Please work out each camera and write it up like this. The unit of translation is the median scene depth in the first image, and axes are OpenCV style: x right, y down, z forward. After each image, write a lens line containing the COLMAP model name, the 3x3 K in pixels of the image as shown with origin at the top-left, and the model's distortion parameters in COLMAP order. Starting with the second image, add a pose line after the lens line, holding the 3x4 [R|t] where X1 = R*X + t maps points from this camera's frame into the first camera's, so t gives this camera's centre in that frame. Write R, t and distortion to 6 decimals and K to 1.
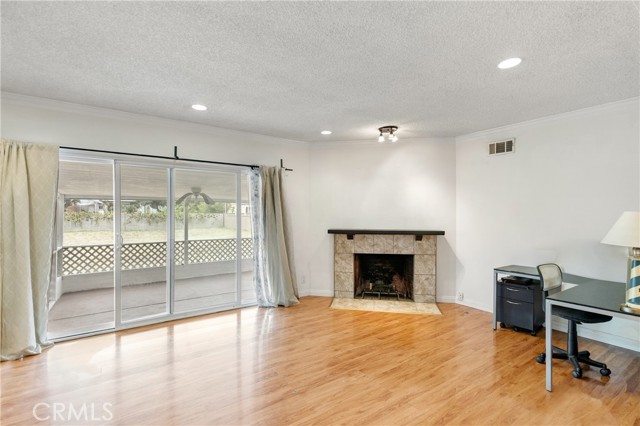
lens RADIAL K [[301.9, 0, 323.1], [0, 301.9, 214.5], [0, 0, 1]] dist [0.001213, 0.000398]
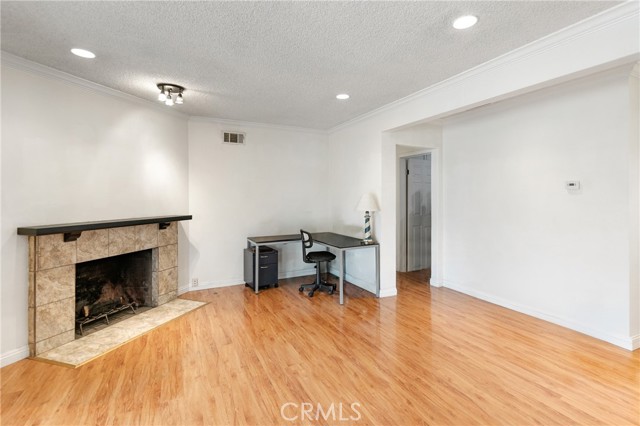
lens RADIAL K [[301.9, 0, 339.6], [0, 301.9, 193.0], [0, 0, 1]] dist [0.001213, 0.000398]
pose [[0.121710, 0.005487, 0.992551, -0.443427], [0.012943, 0.999891, -0.007114, -0.000820], [-0.992481, 0.013712, 0.121626, 0.415966]]
